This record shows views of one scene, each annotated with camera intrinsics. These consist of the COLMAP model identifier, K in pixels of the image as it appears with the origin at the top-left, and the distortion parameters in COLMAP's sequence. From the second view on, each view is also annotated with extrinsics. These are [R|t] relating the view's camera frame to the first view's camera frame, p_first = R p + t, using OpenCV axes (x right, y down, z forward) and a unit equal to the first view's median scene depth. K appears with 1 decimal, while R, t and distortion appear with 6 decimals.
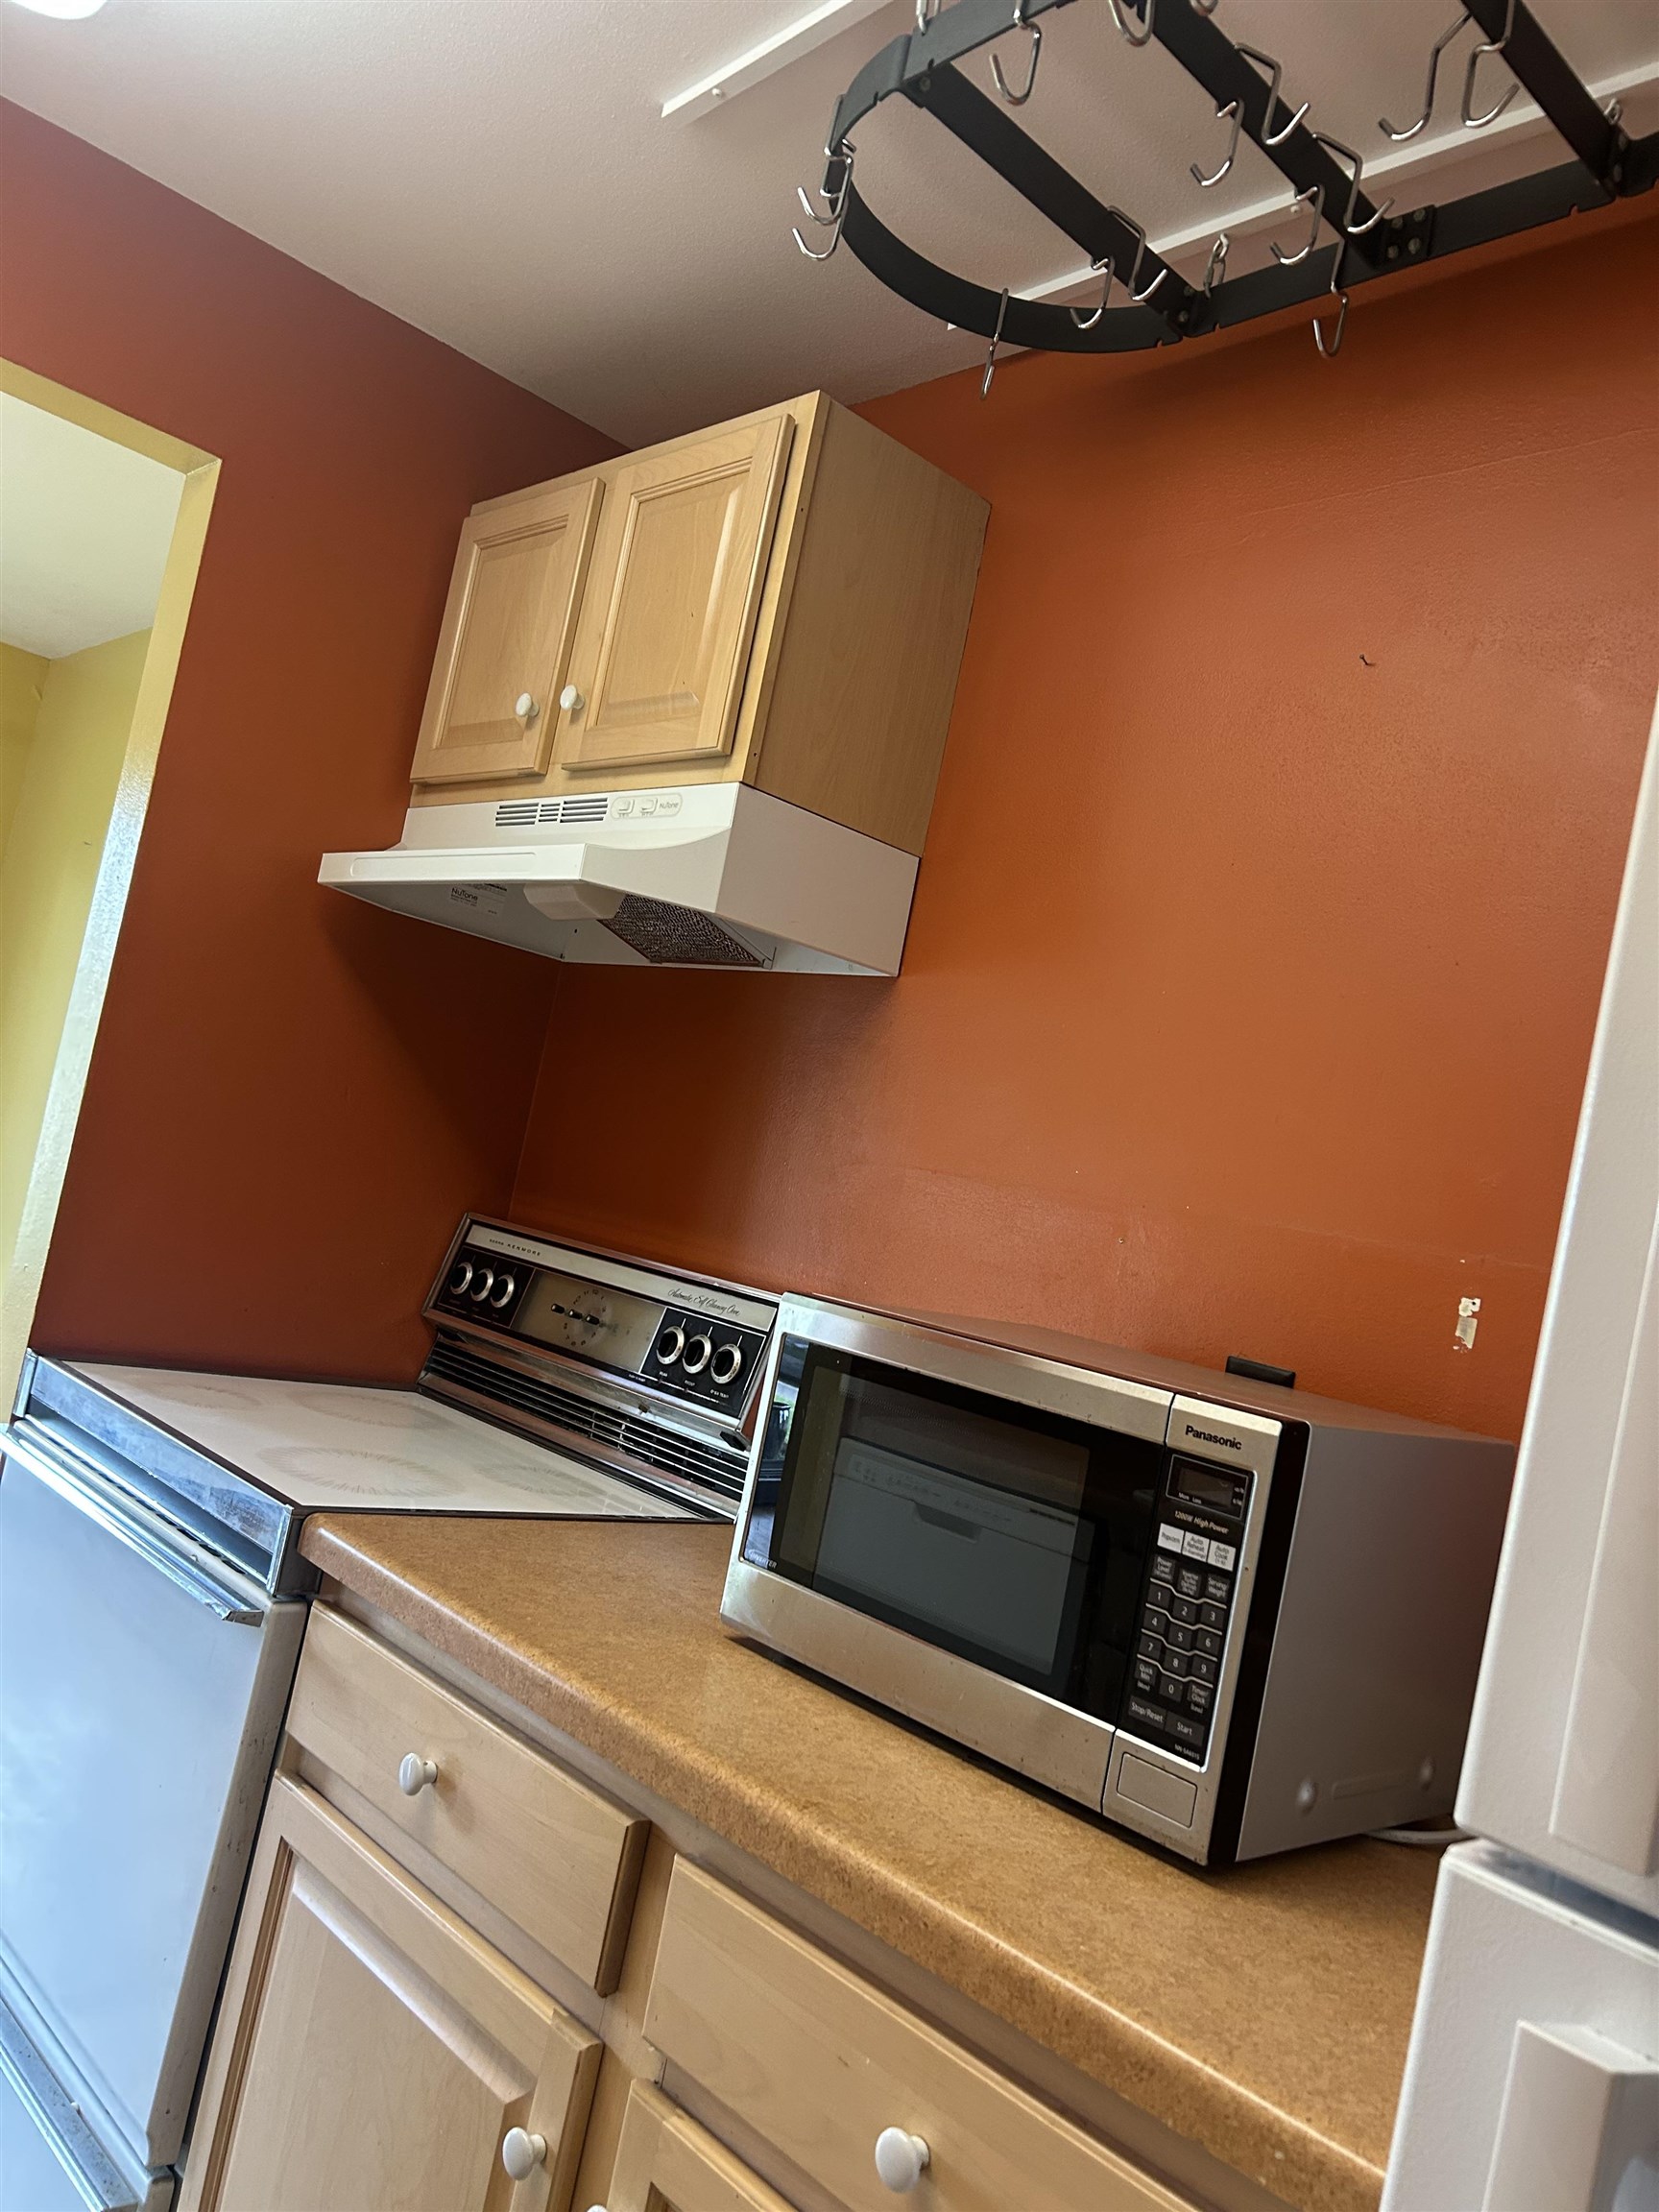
lens RADIAL K [[1677.8, 0, 829.5], [0, 1677.8, 1106.0], [0, 0, 1]] dist [0.033033, -0.061655]
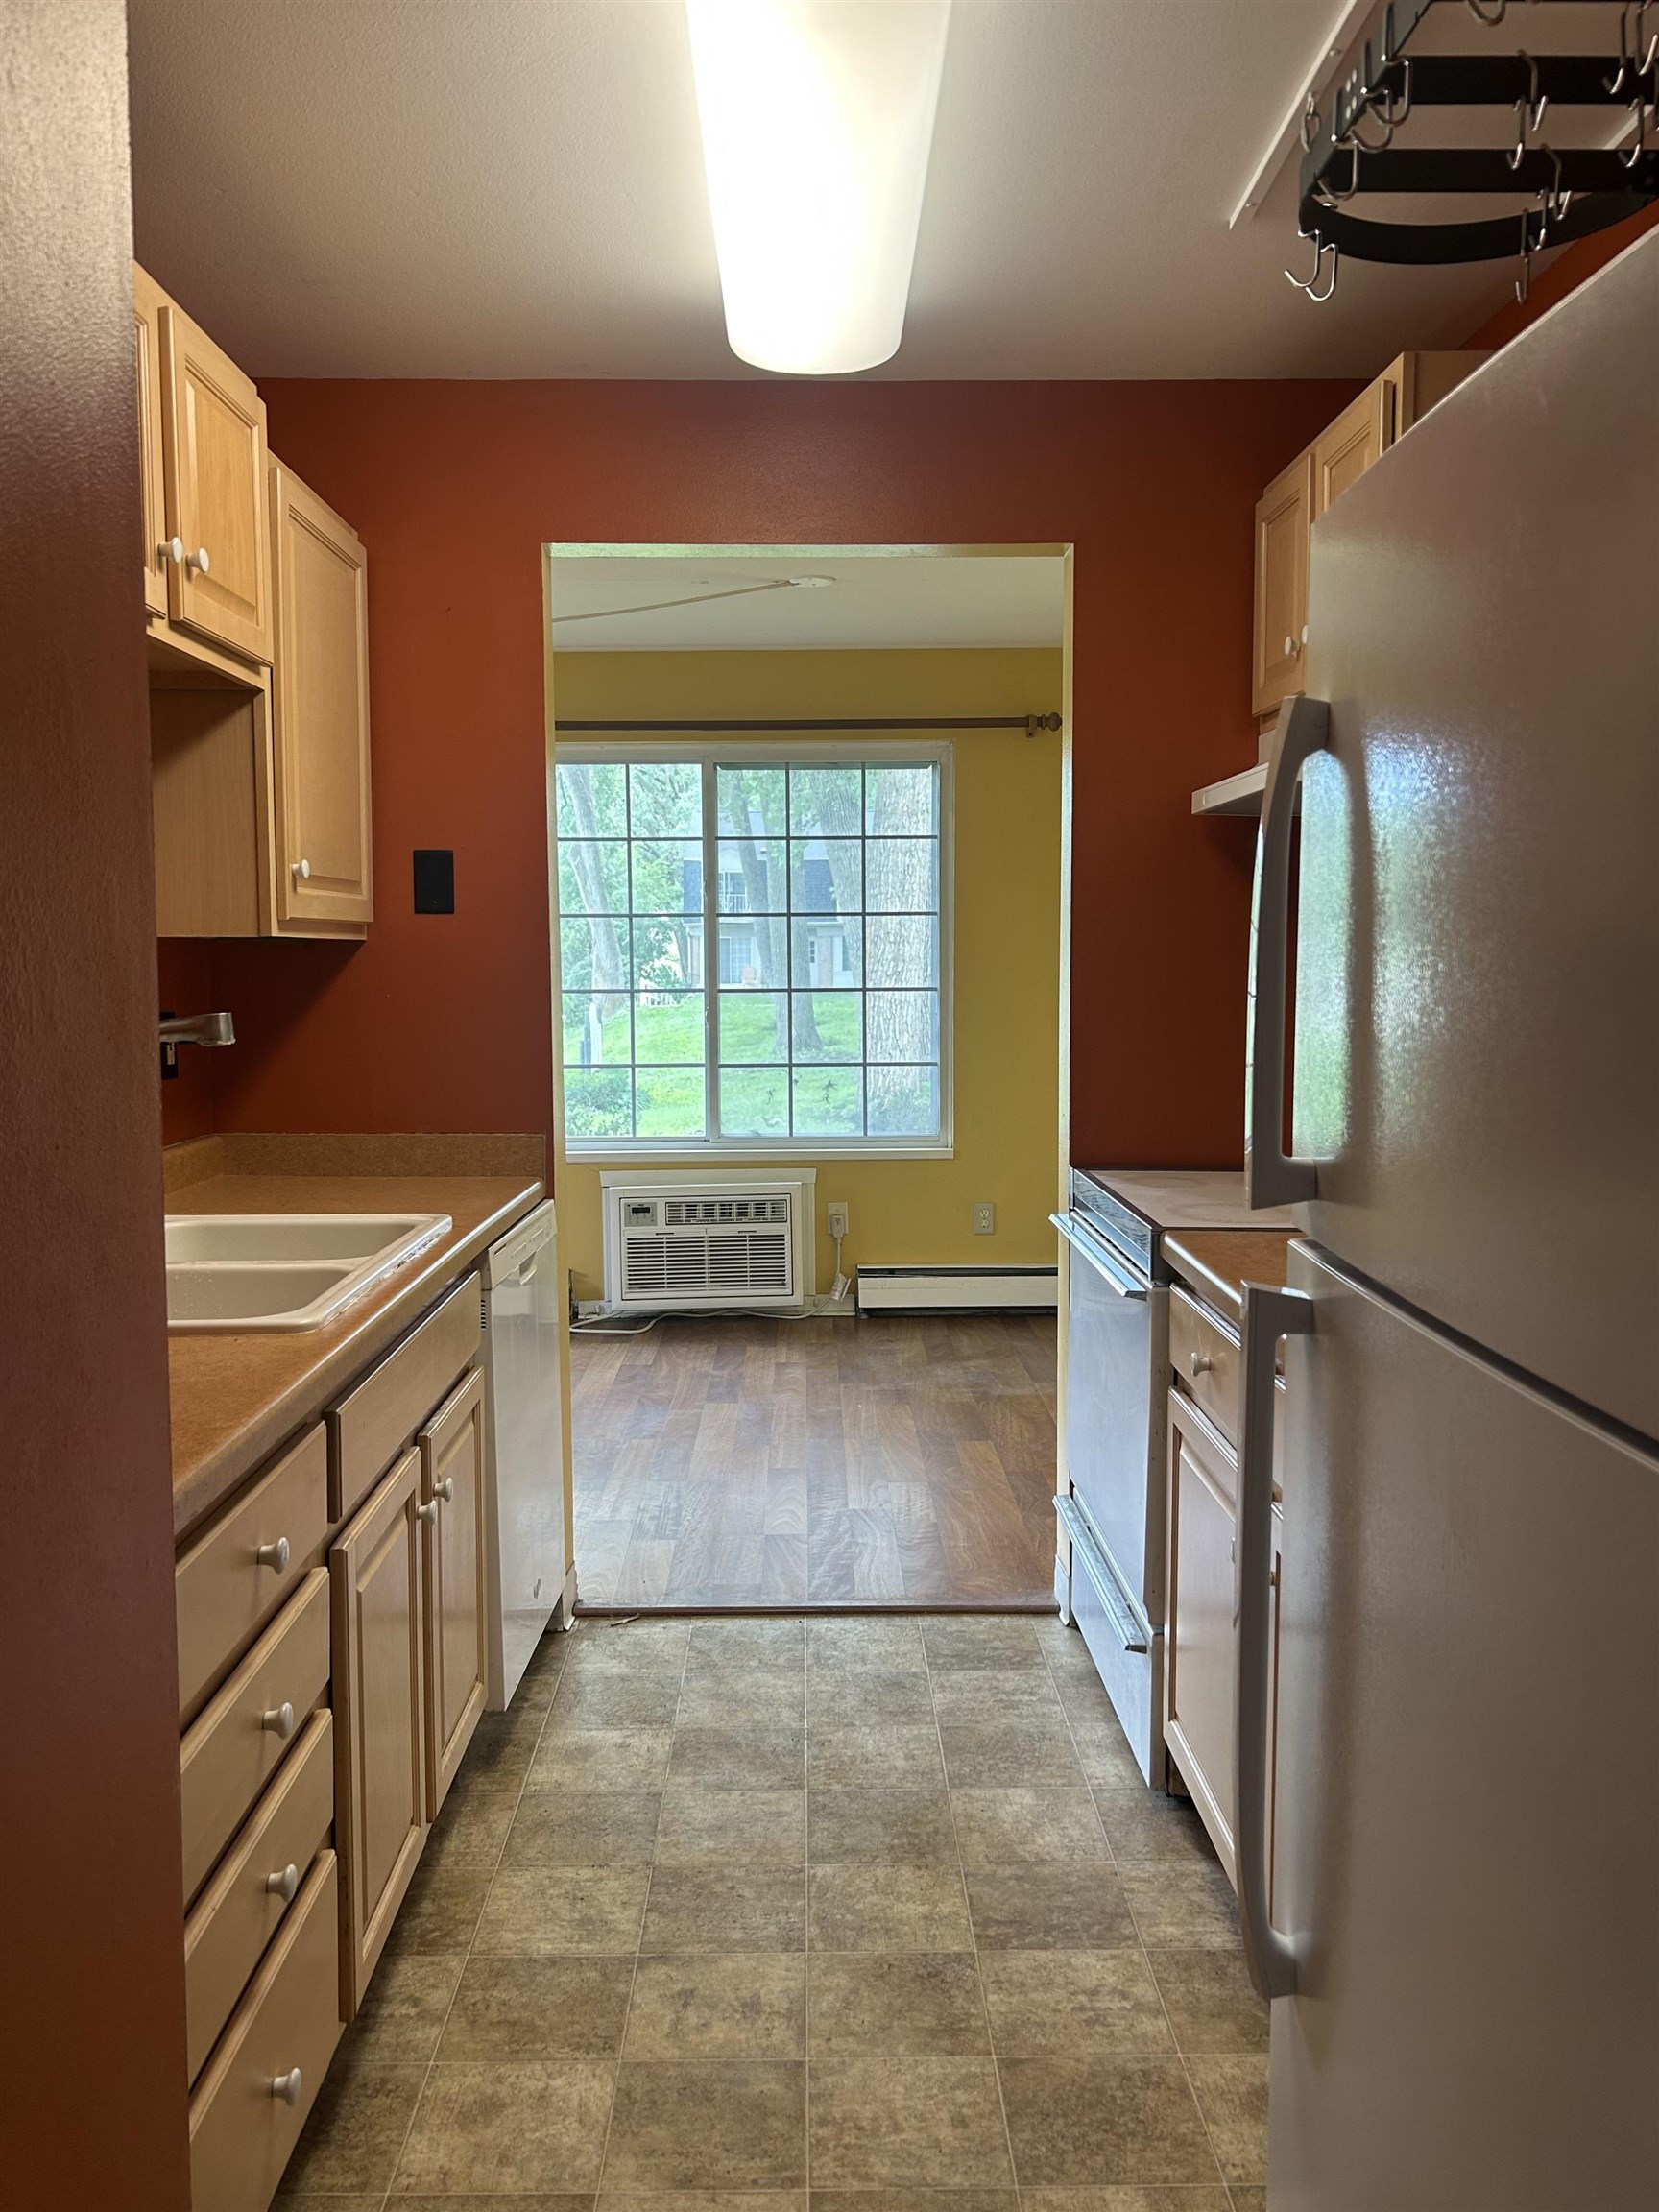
lens RADIAL K [[1780.3, 0, 829.5], [0, 1780.3, 1106.0], [0, 0, 1]] dist [0.011396, -0.020120]
pose [[0.723746, -0.143026, -0.675081, 0.621905], [0.191797, 0.981432, -0.002308, 0.070096], [0.662876, -0.127808, 0.737740, -0.440504]]
